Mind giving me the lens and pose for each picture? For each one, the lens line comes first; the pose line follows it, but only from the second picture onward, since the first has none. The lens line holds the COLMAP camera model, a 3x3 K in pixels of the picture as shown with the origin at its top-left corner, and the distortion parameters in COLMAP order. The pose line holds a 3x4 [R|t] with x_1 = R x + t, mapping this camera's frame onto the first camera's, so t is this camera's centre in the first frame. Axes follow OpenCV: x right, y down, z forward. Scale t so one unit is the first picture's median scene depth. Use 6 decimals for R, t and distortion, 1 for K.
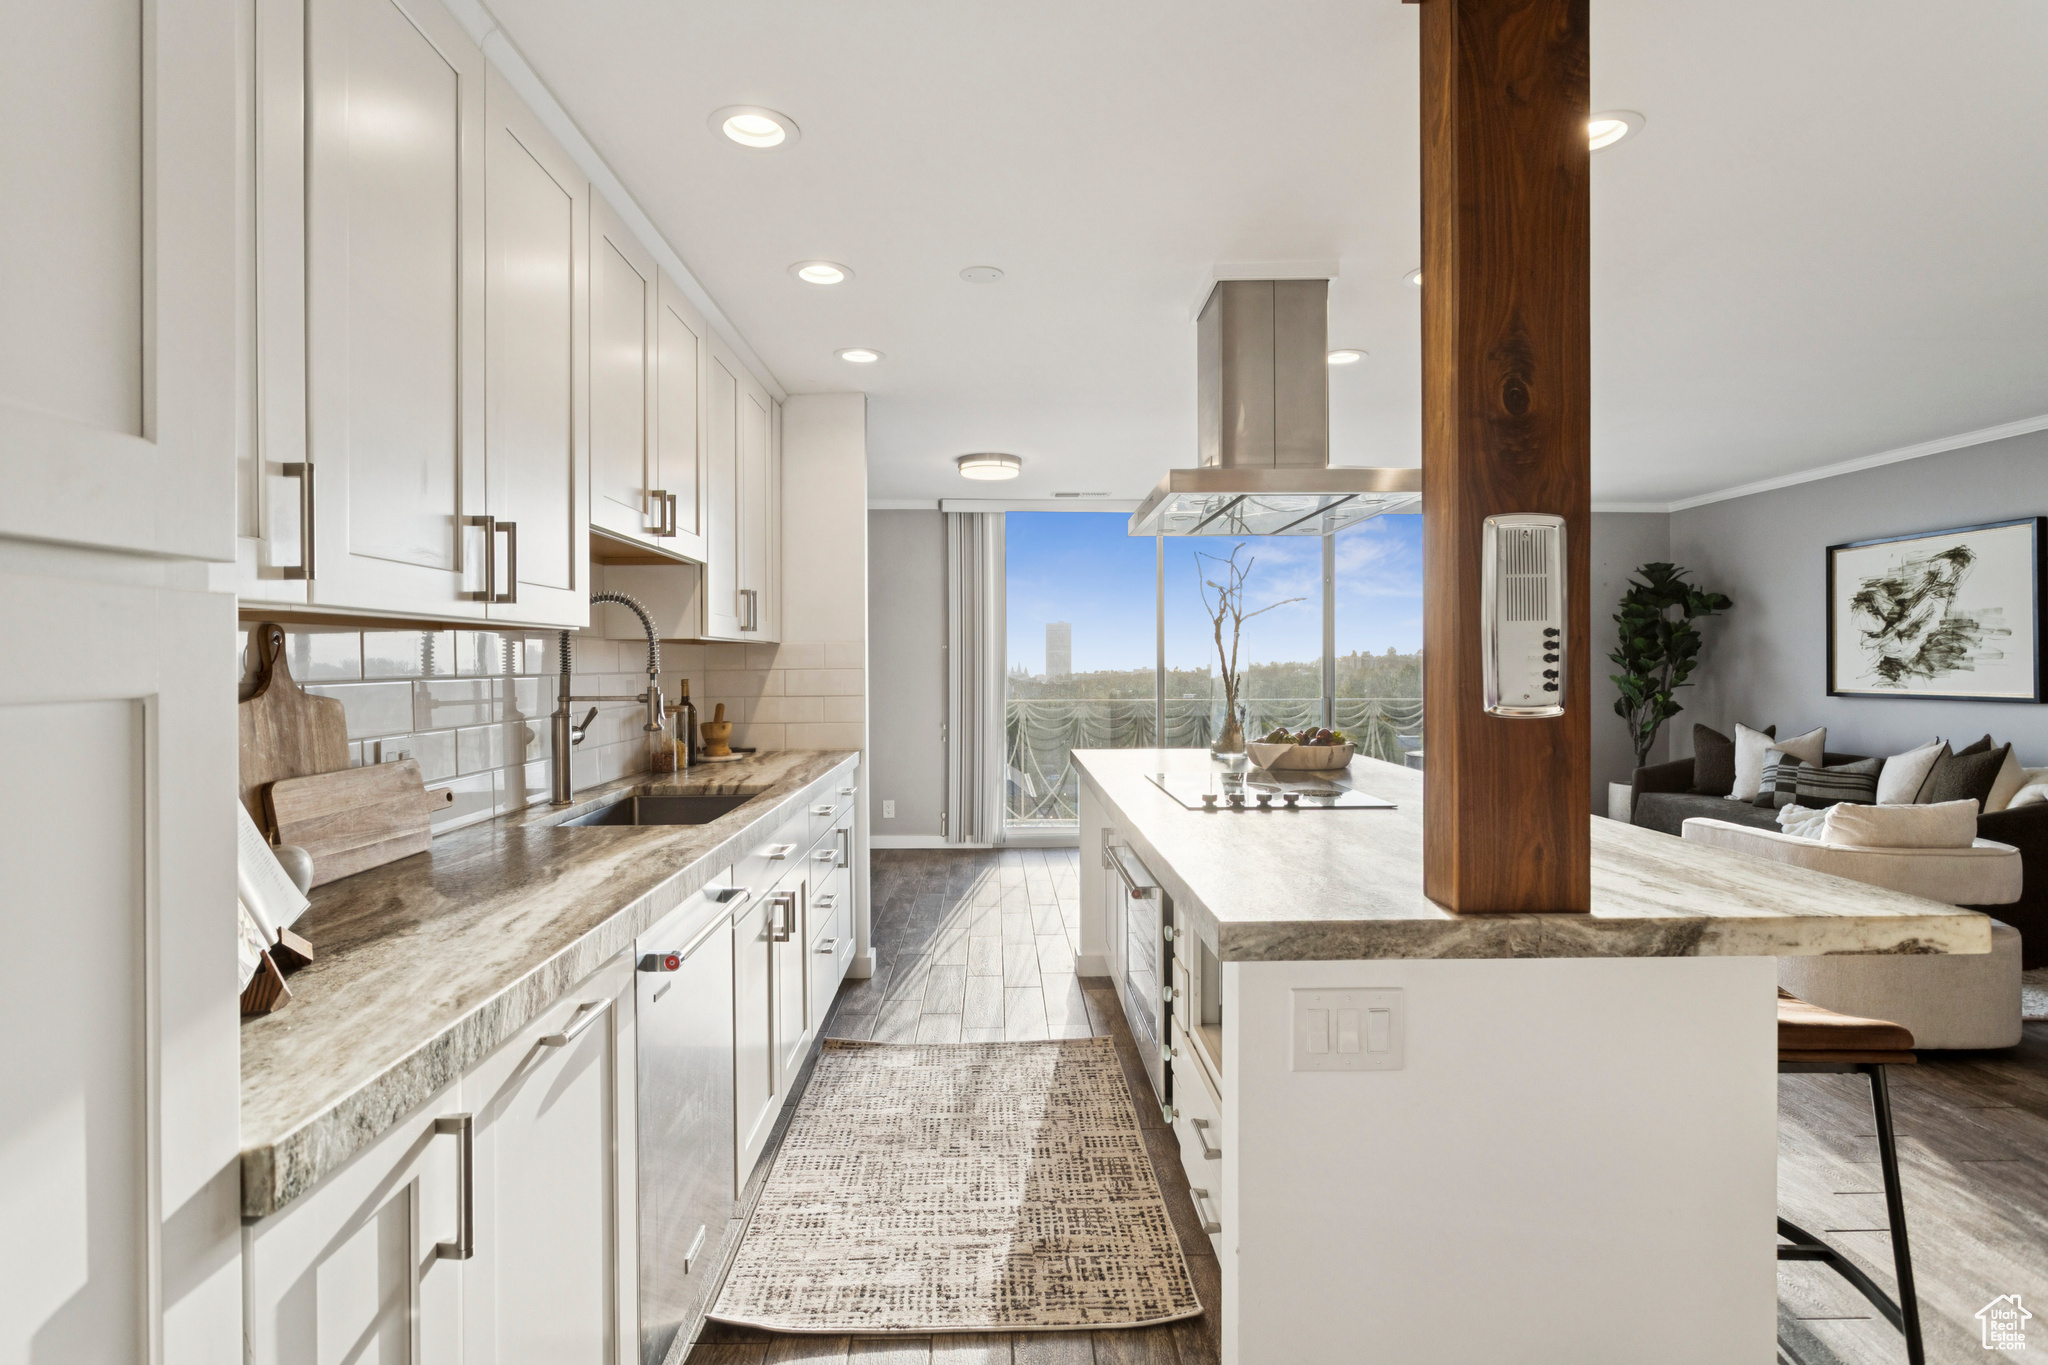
lens RADIAL K [[1002.0, 0, 1008.0], [0, 1002.0, 665.1], [0, 0, 1]] dist [-0.008127, 0.000874]
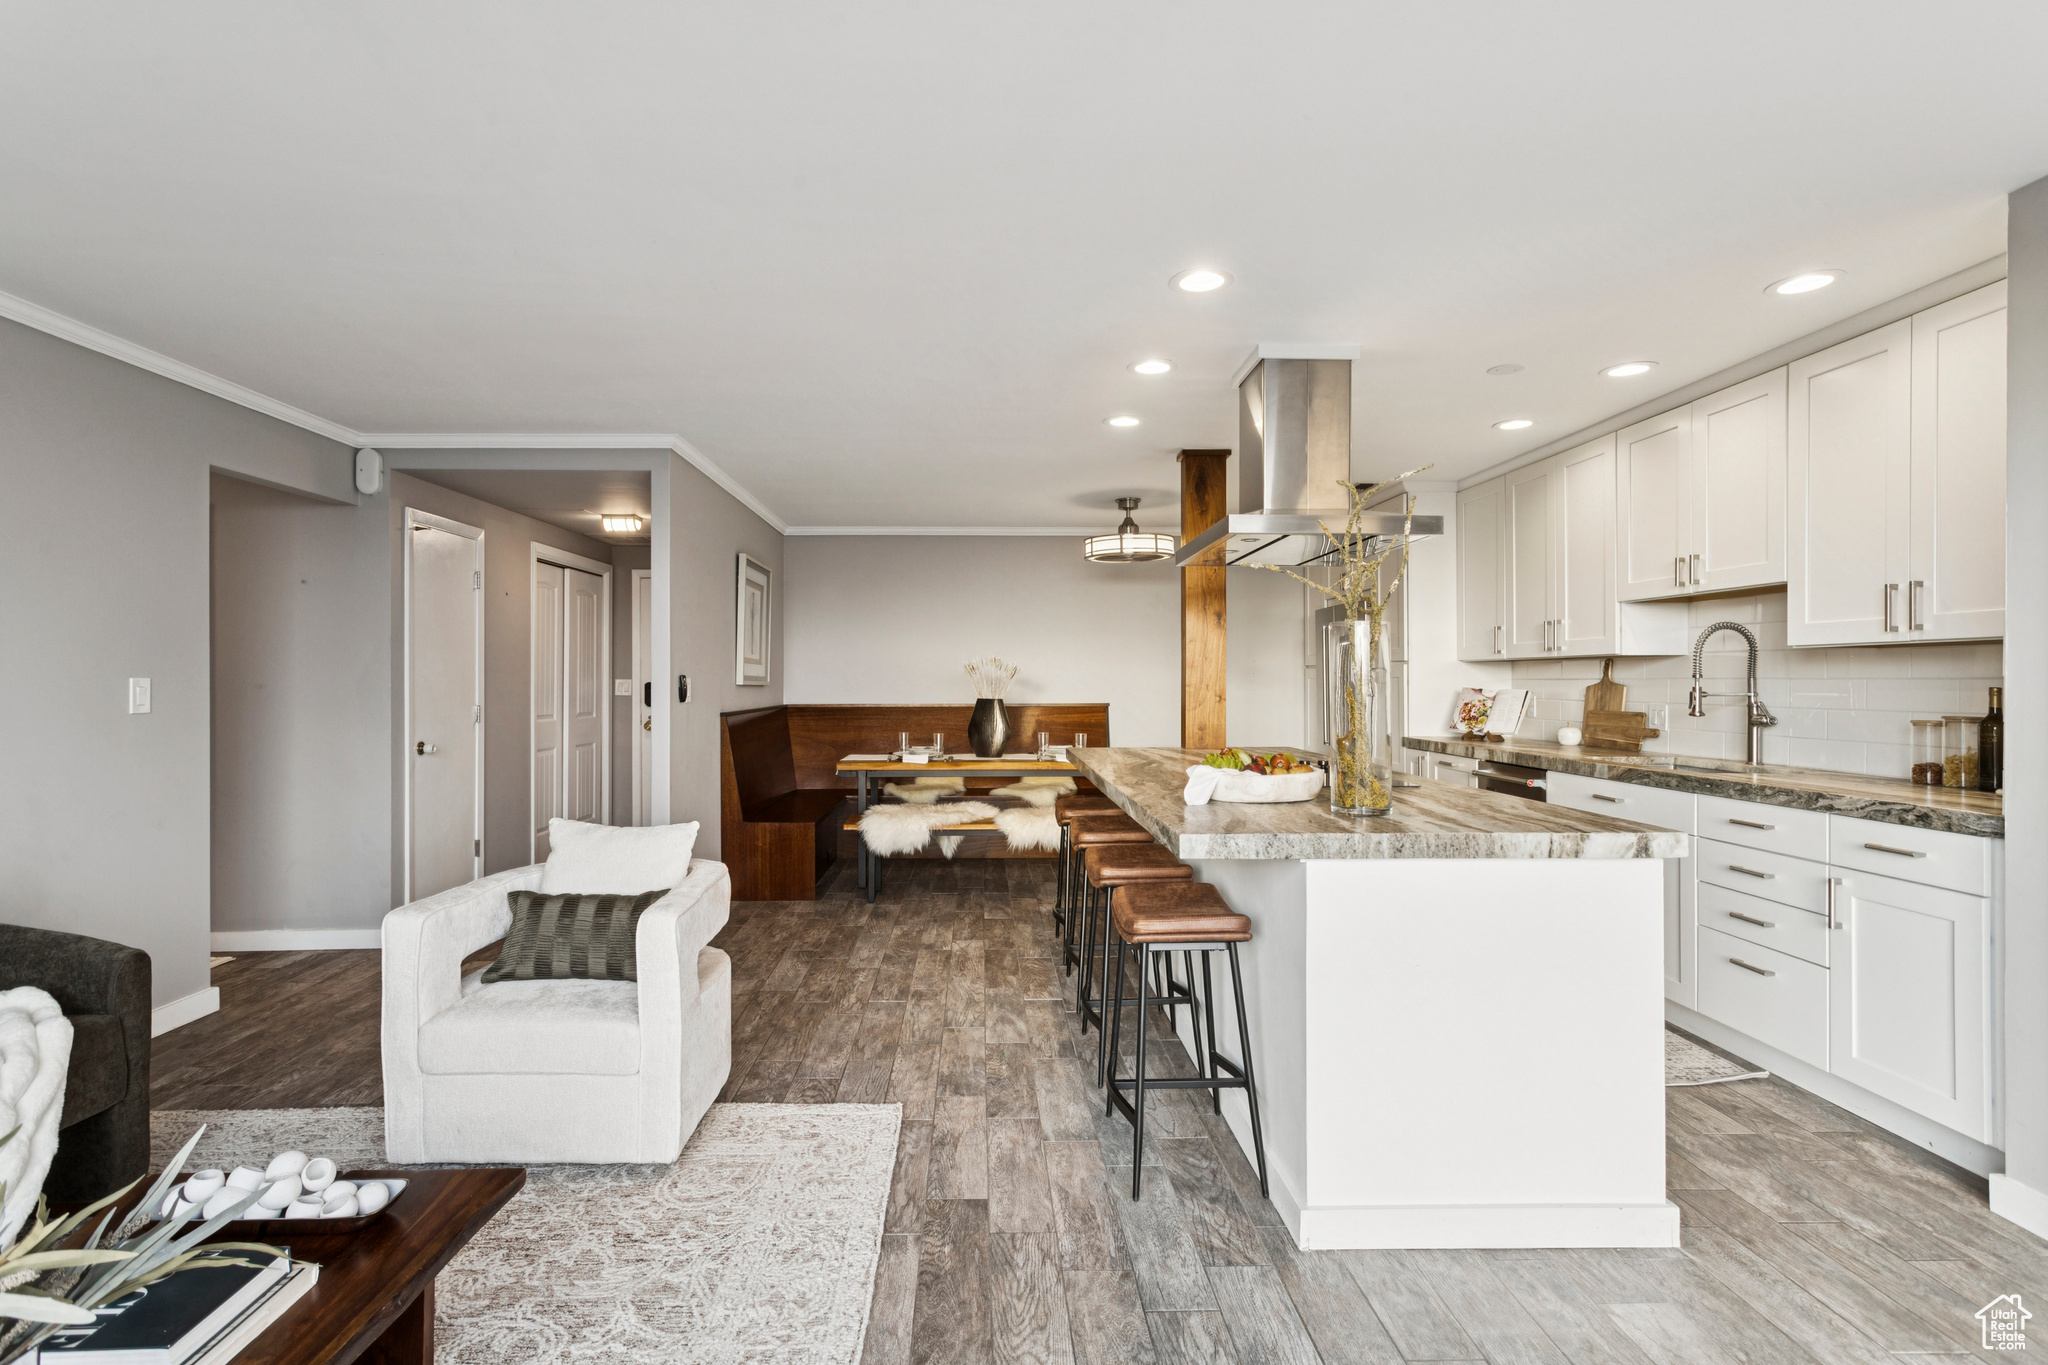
lens RADIAL K [[999.0, 0, 998.0], [0, 999.0, 679.2], [0, 0, 1]] dist [0.005802, 0.000725]
pose [[-0.999987, 0.002793, -0.004242, 0.439949], [0.002779, 0.999991, 0.003350, 0.001111], [0.004252, 0.003338, -0.999985, 1.571671]]
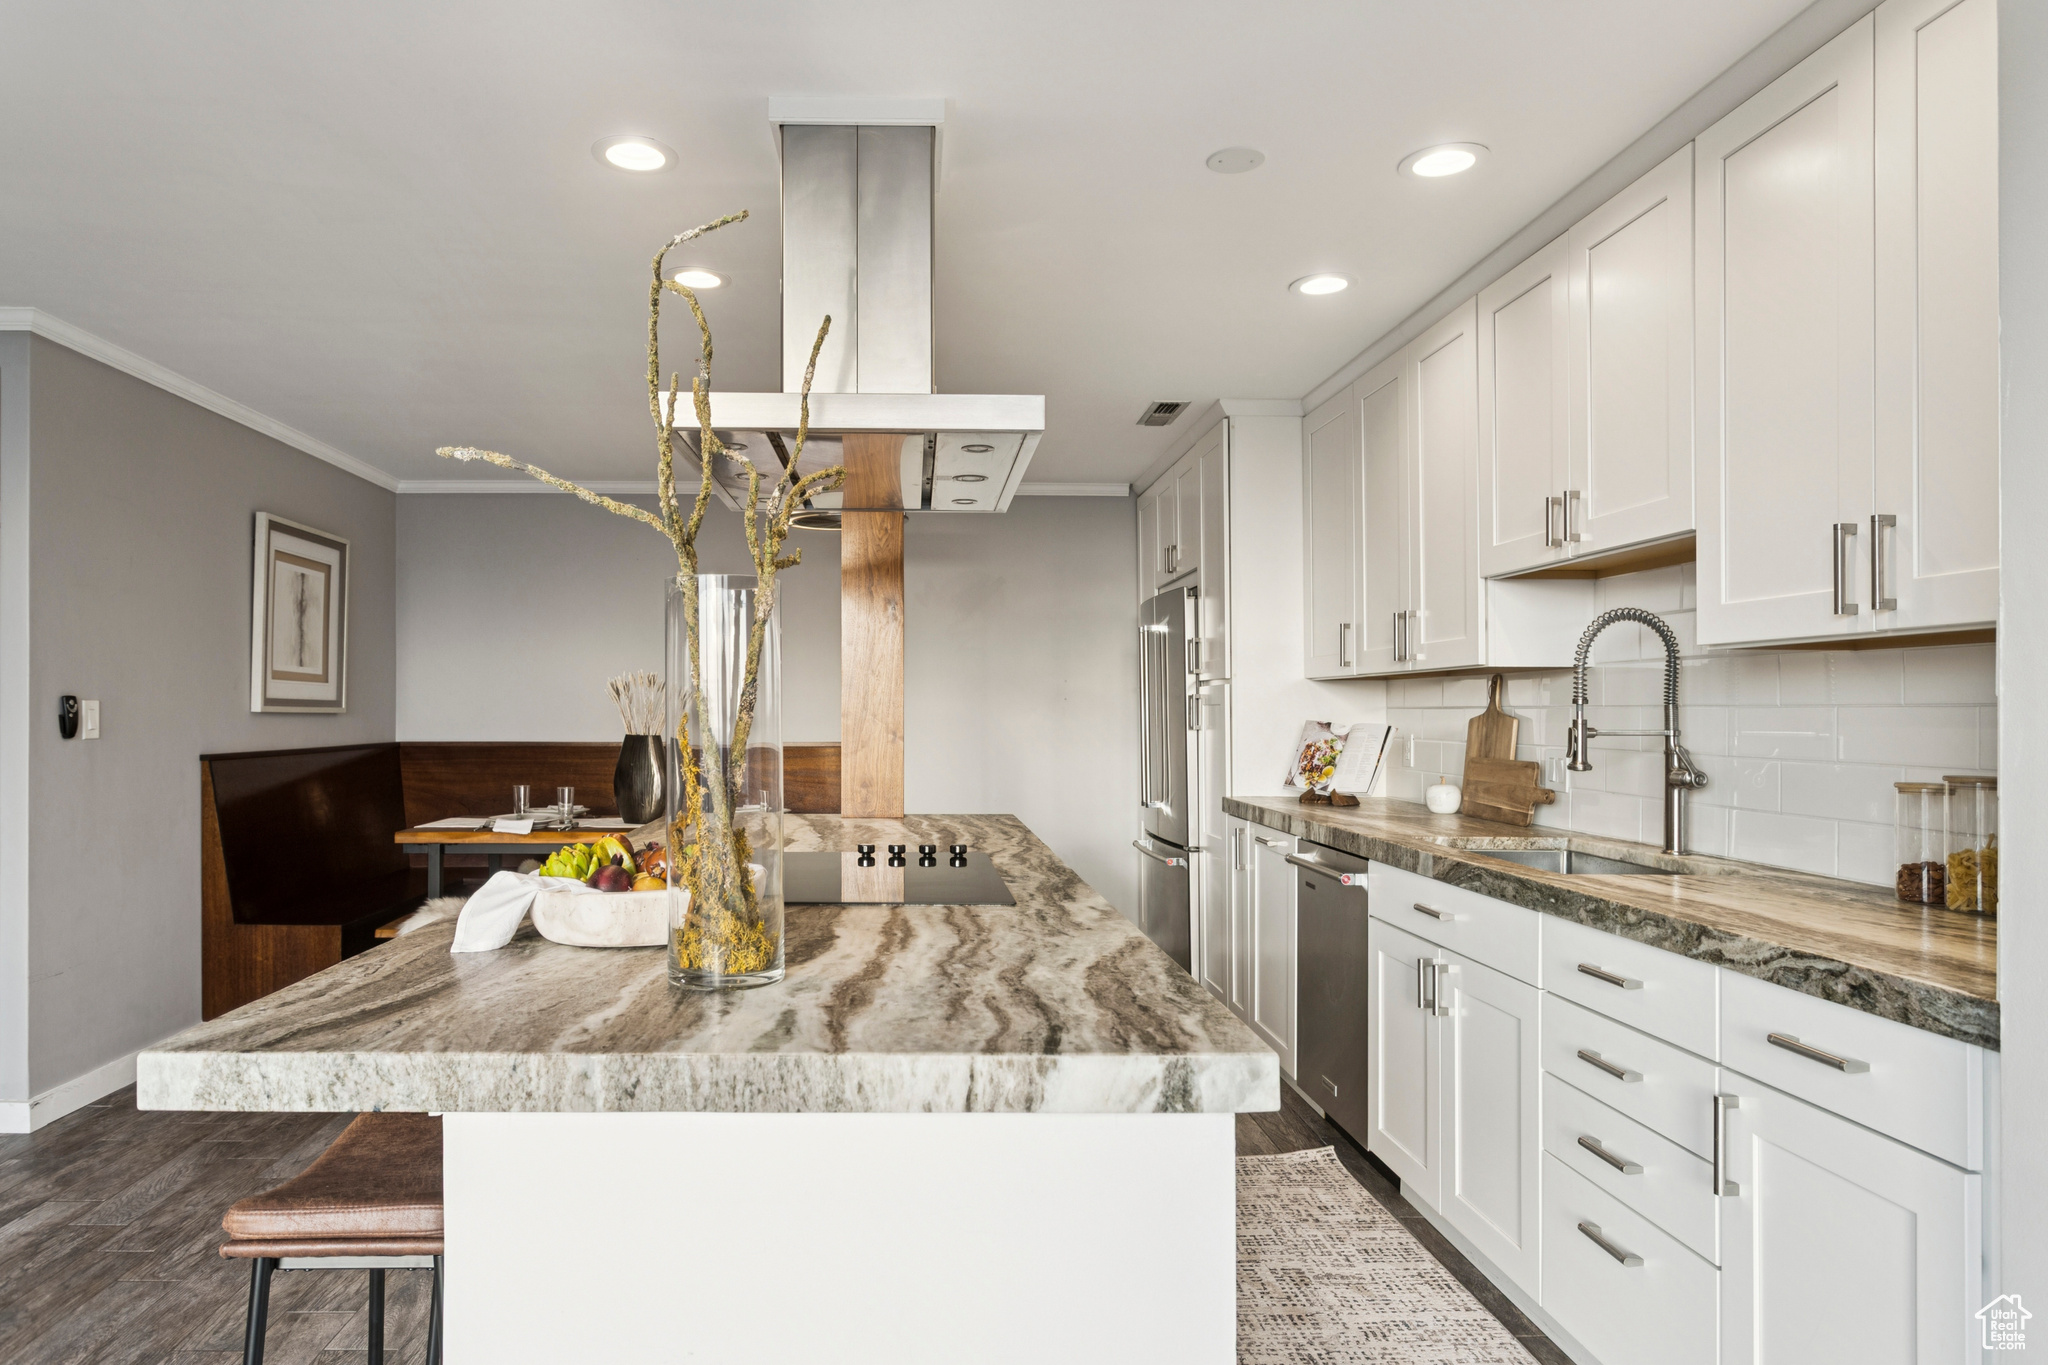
lens RADIAL K [[1240.4, 0, 999.0], [0, 1240.4, 705.2], [0, 0, 1]] dist [-0.005130, 0.000510]
pose [[-0.999559, -0.001654, -0.029646, 0.129059], [-0.001636, 0.999998, -0.000641, 0.006090], [0.029647, -0.000592, -0.999560, 1.310377]]
